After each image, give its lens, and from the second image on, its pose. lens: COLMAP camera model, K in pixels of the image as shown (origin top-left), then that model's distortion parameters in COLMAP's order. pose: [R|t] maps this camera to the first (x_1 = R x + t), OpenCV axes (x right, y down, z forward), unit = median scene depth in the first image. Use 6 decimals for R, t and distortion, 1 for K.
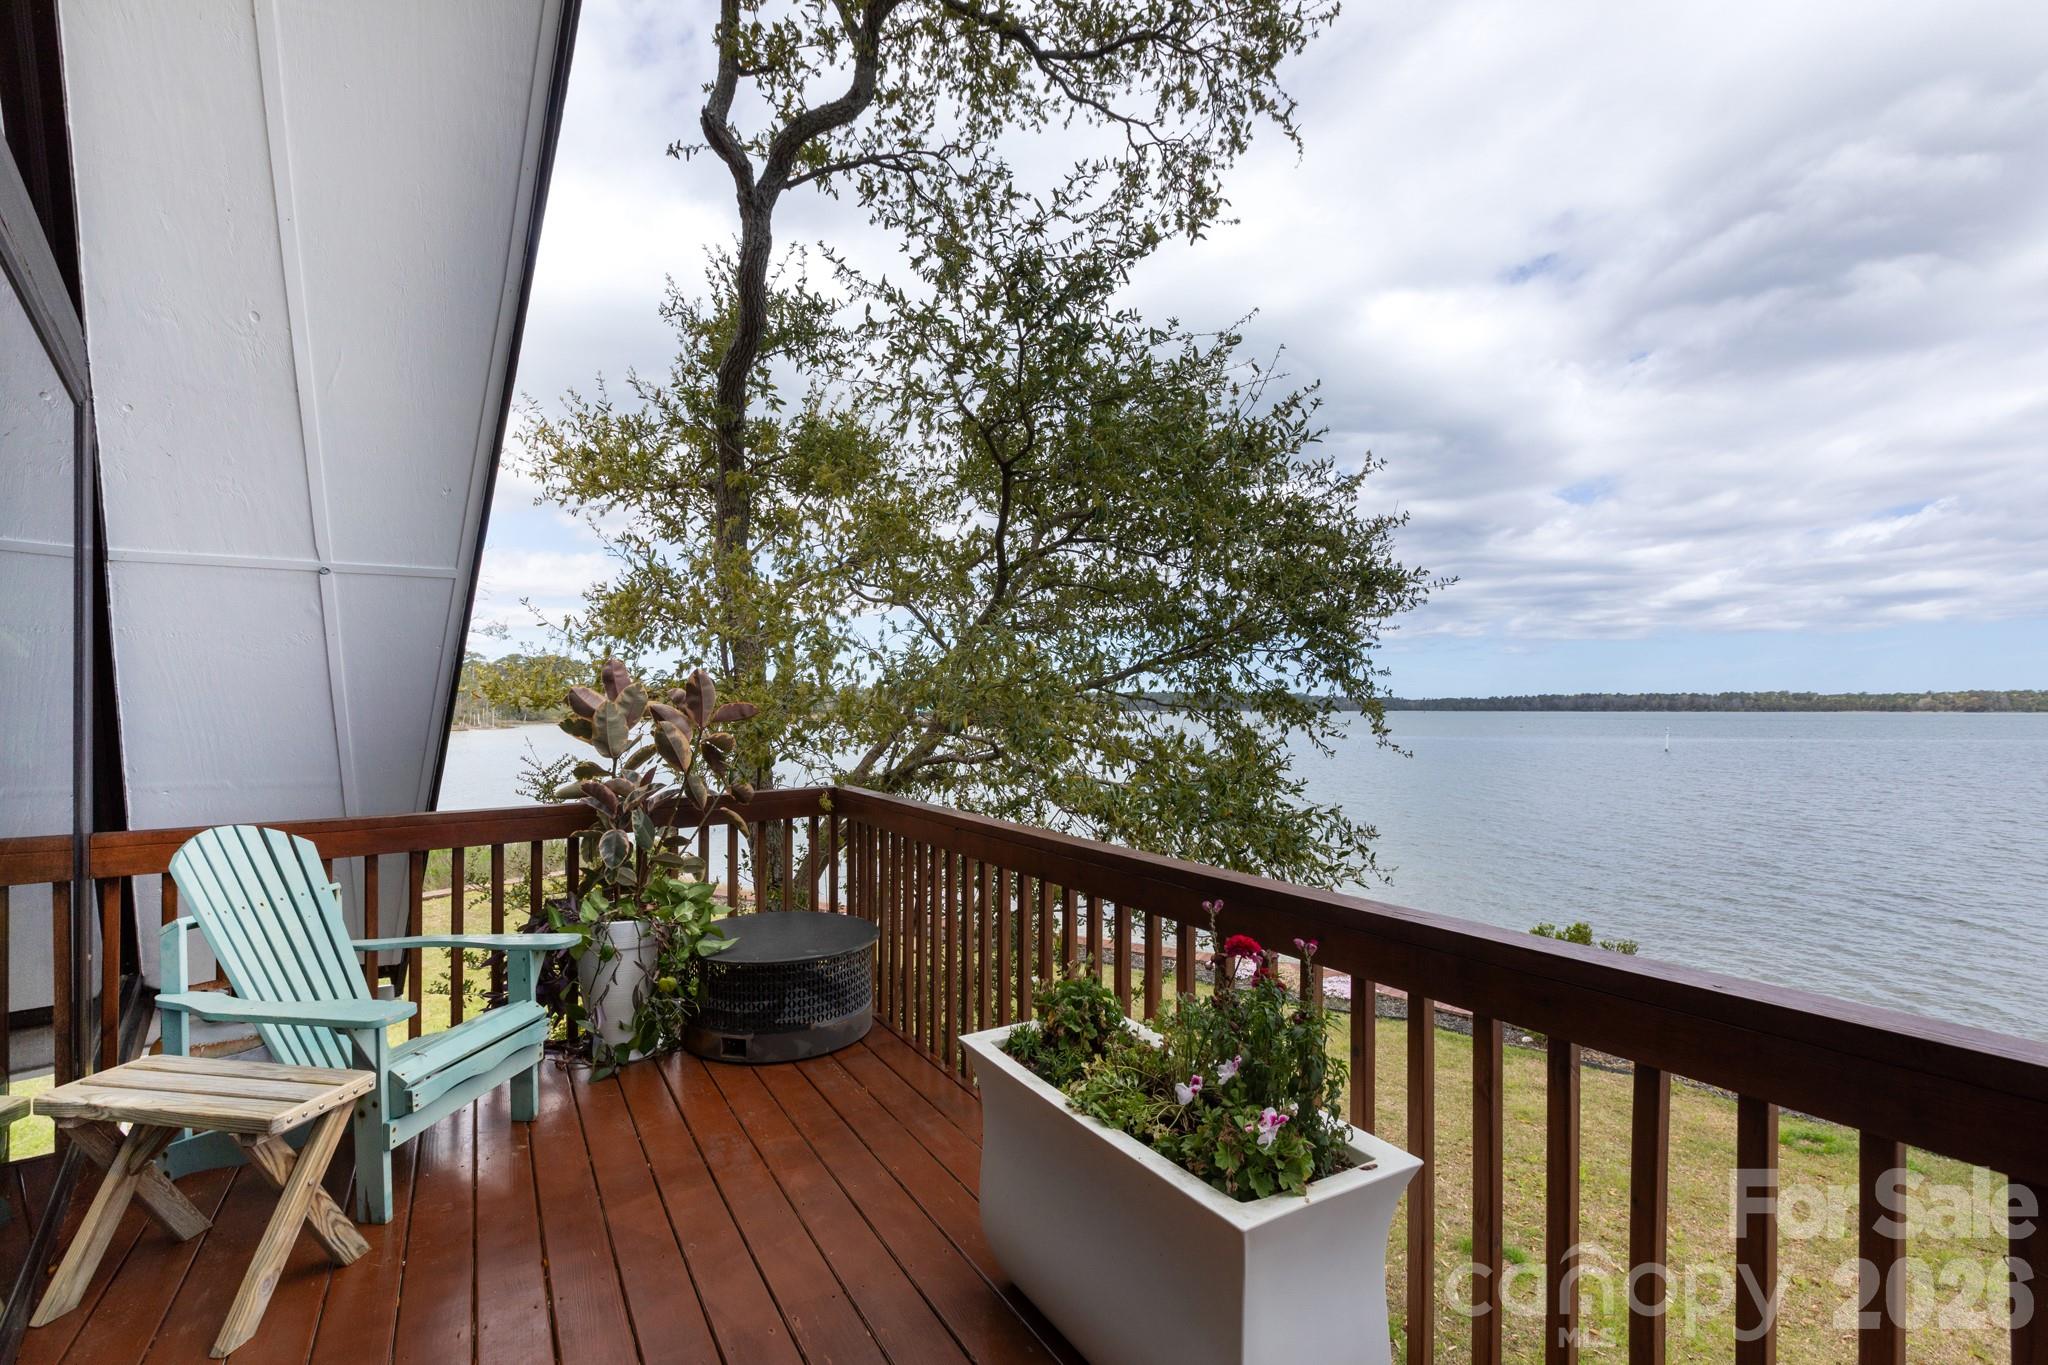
lens RADIAL K [[947.4, 0, 1023.8], [0, 947.4, 704.9], [0, 0, 1]] dist [0.001032, -0.000457]
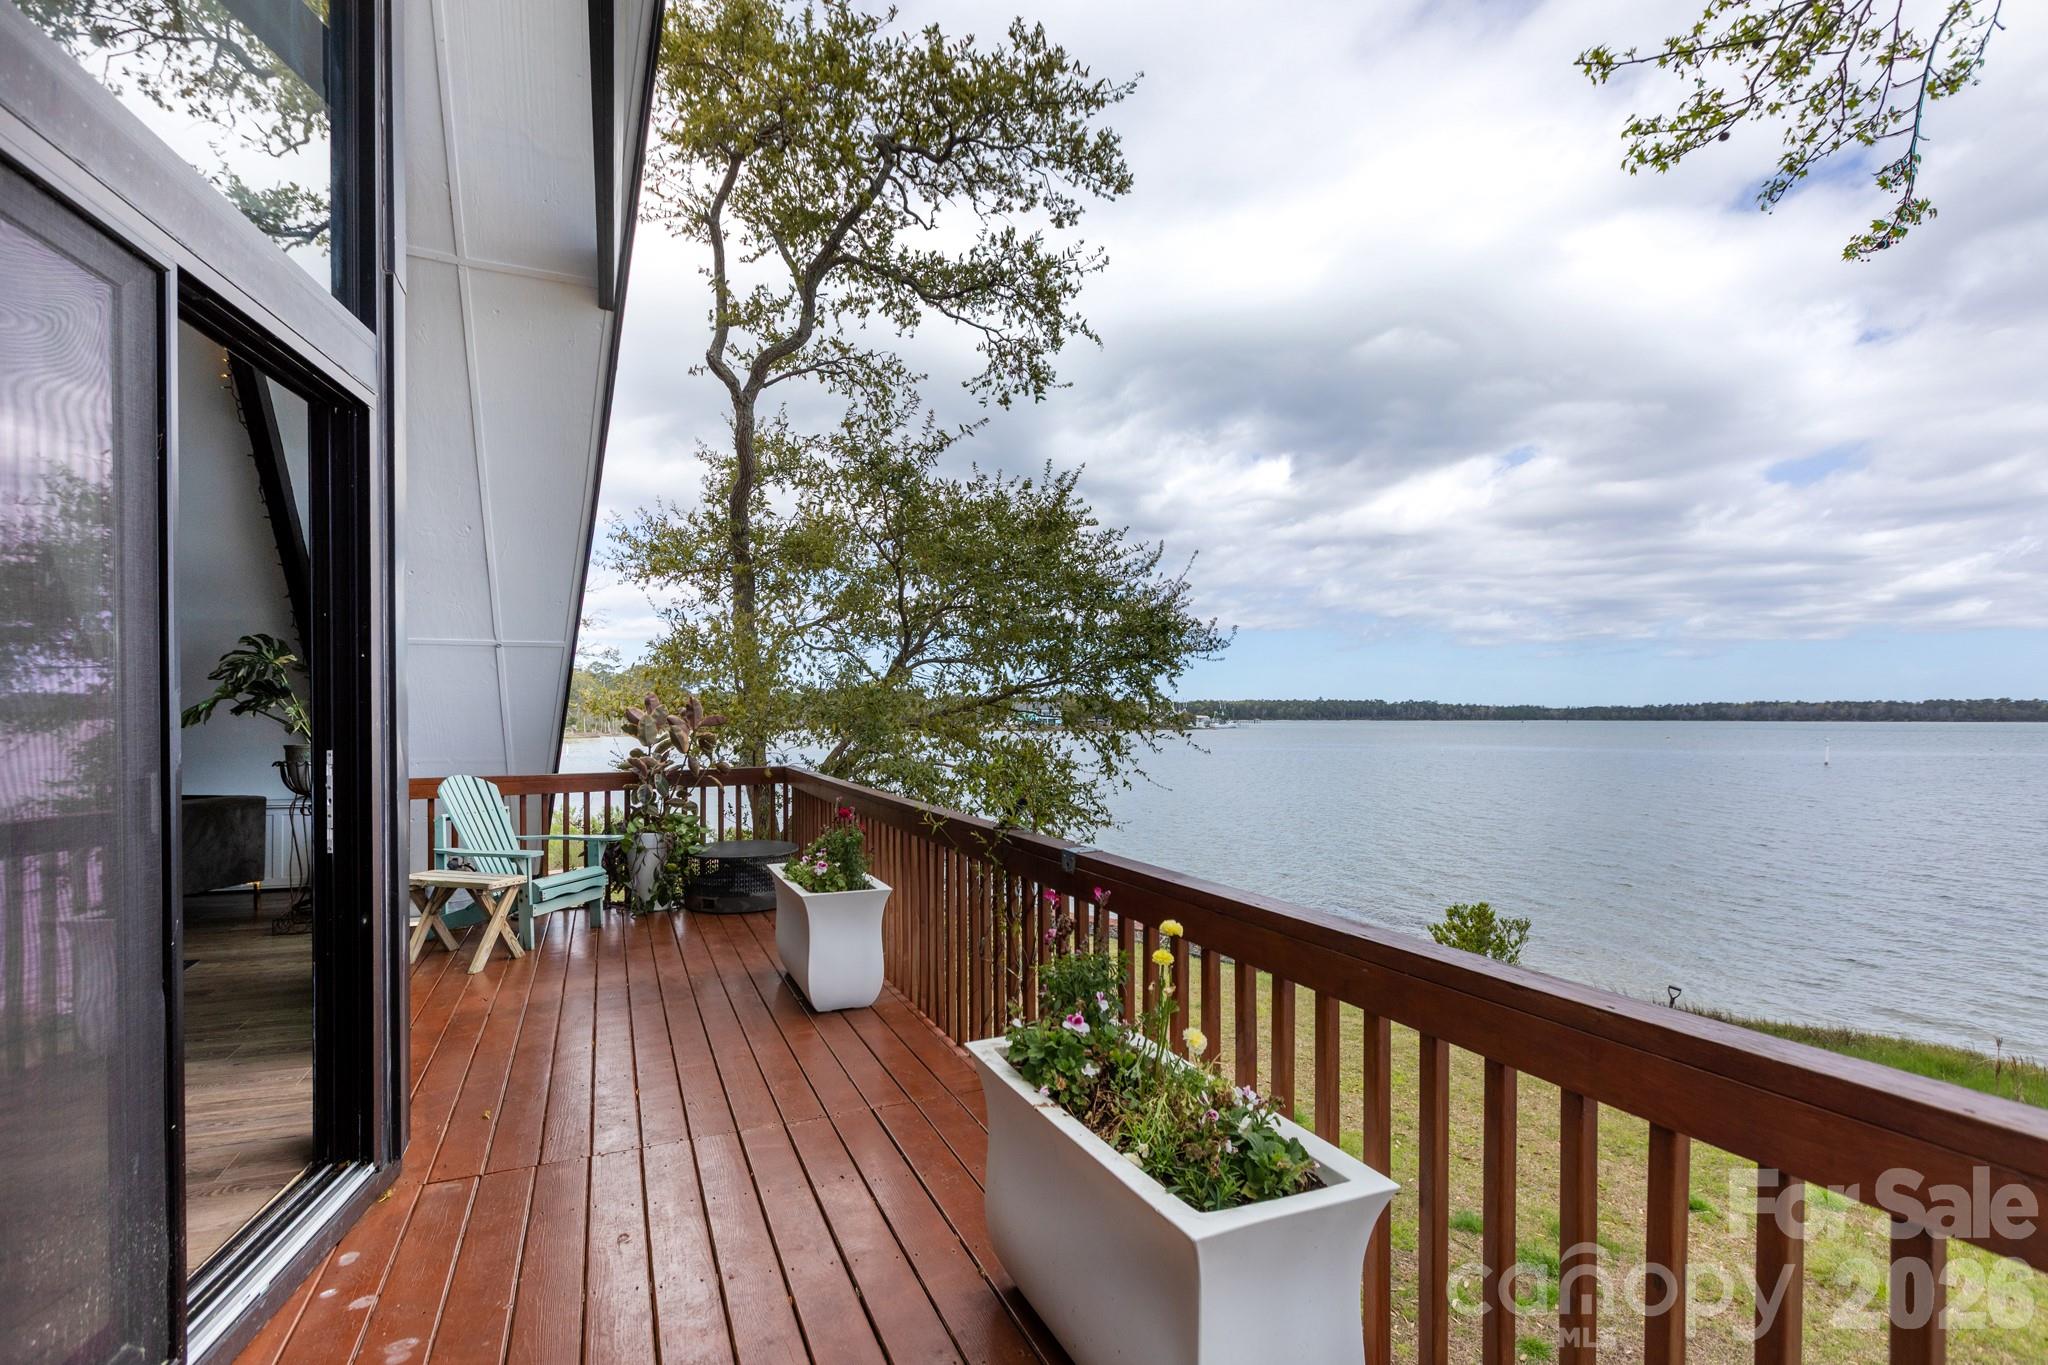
lens RADIAL K [[983.4, 0, 1025.5], [0, 983.4, 730.5], [0, 0, 1]] dist [0.008489, -0.001334]
pose [[0.992250, 0.004362, -0.124178, 0.397073], [-0.002031, 0.999819, 0.018892, -0.008232], [0.124238, -0.018493, 0.992080, -0.594504]]
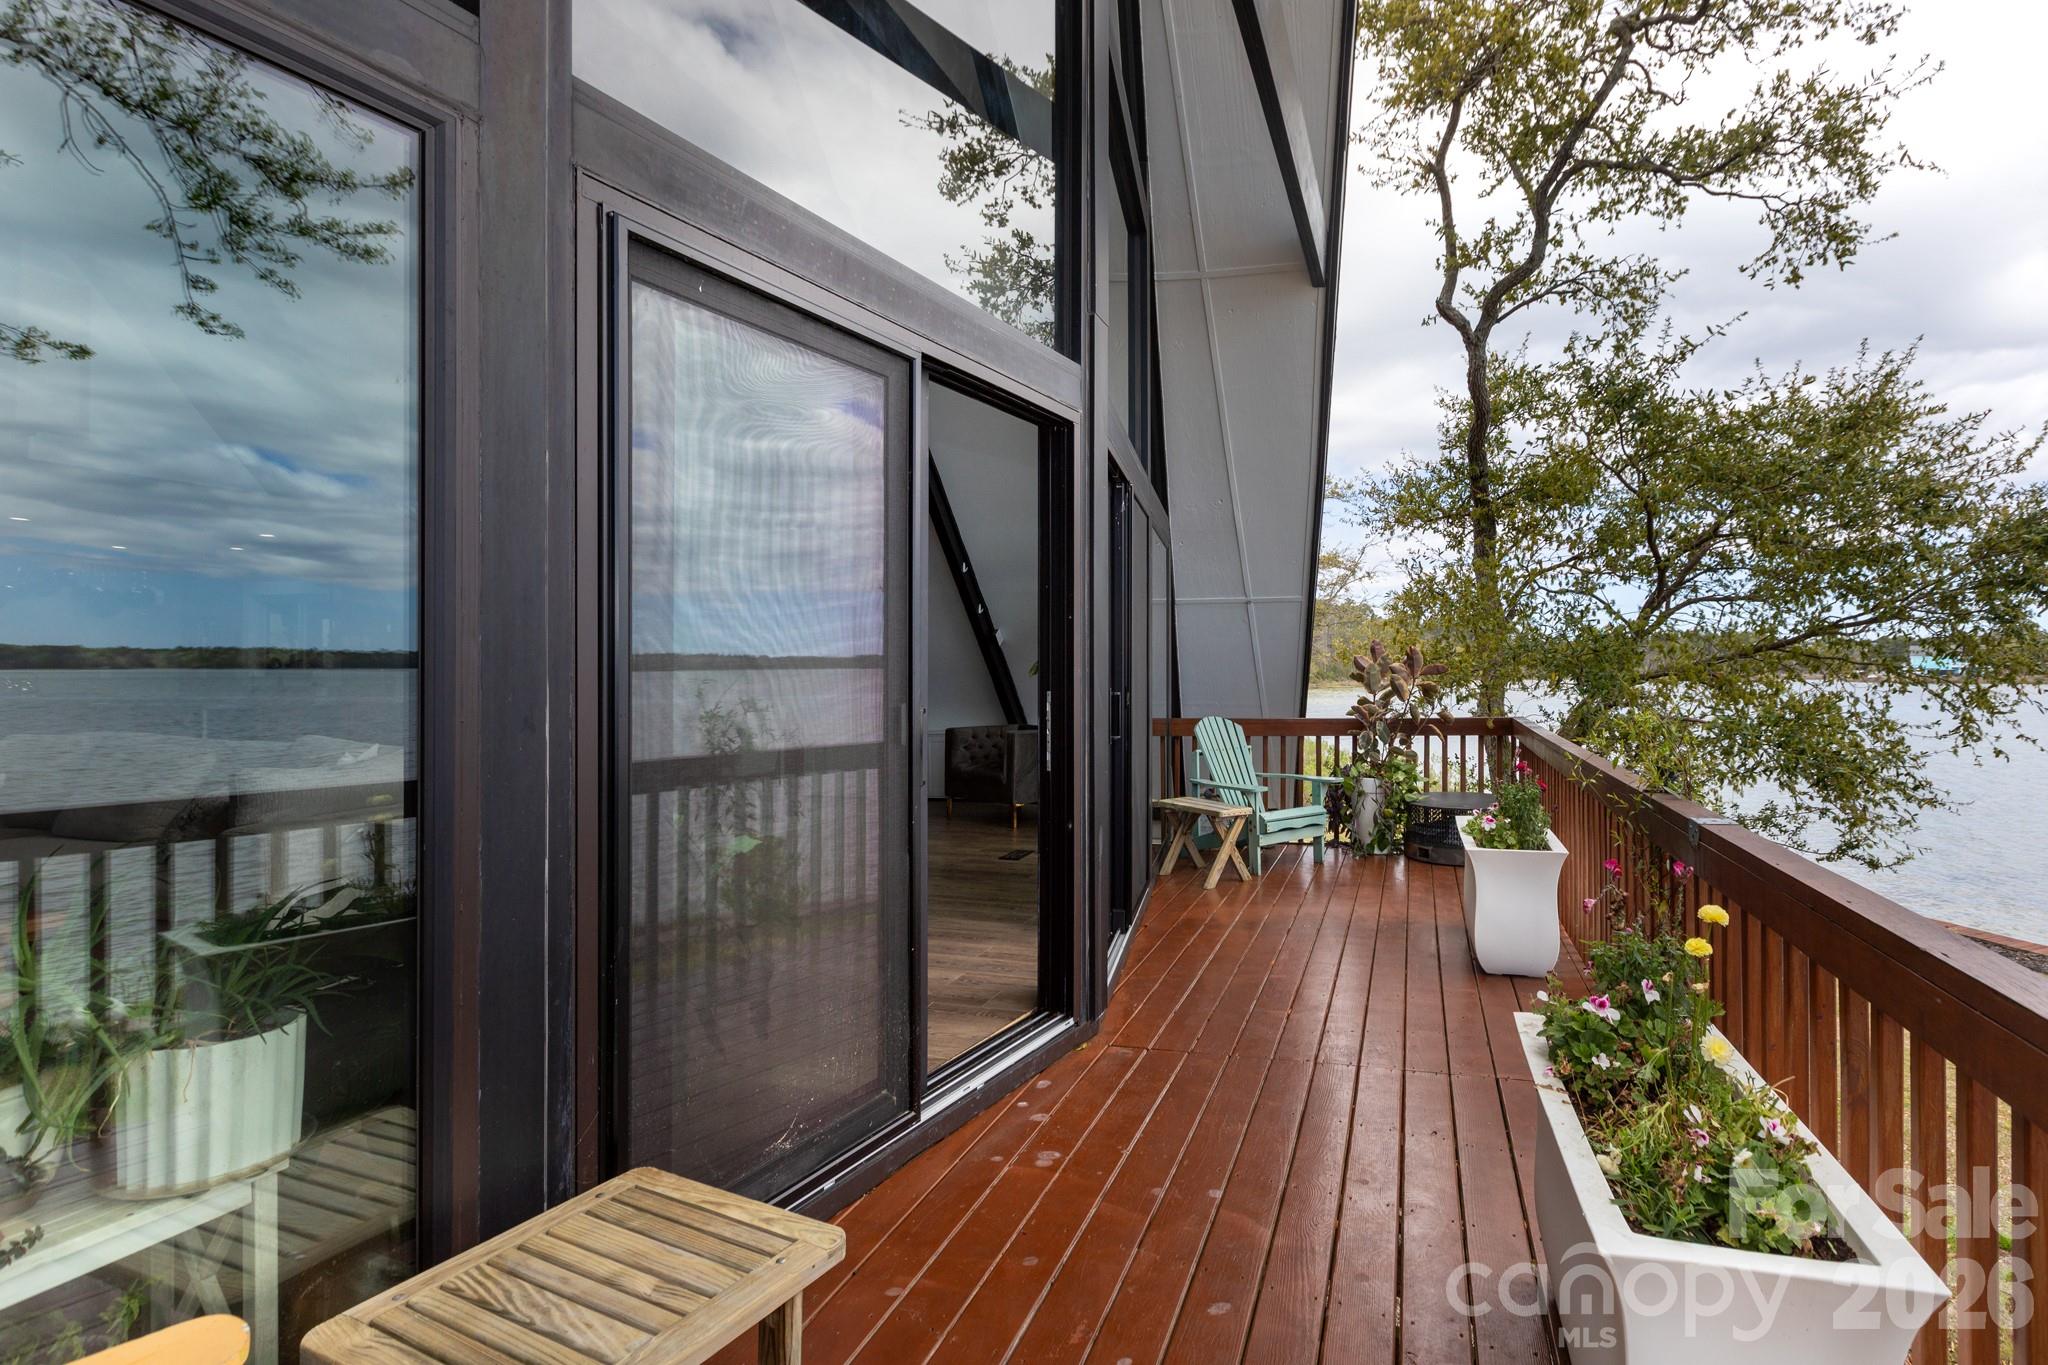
lens RADIAL K [[1034.5, 0, 1171.2], [0, 1034.5, 669.7], [0, 0, 1]] dist [0.007095, -0.000253]
pose [[0.720364, 0.002748, -0.693590, 0.537956], [0.004062, 0.999958, 0.008181, -0.007717], [0.693584, -0.008711, 0.720323, -0.571707]]
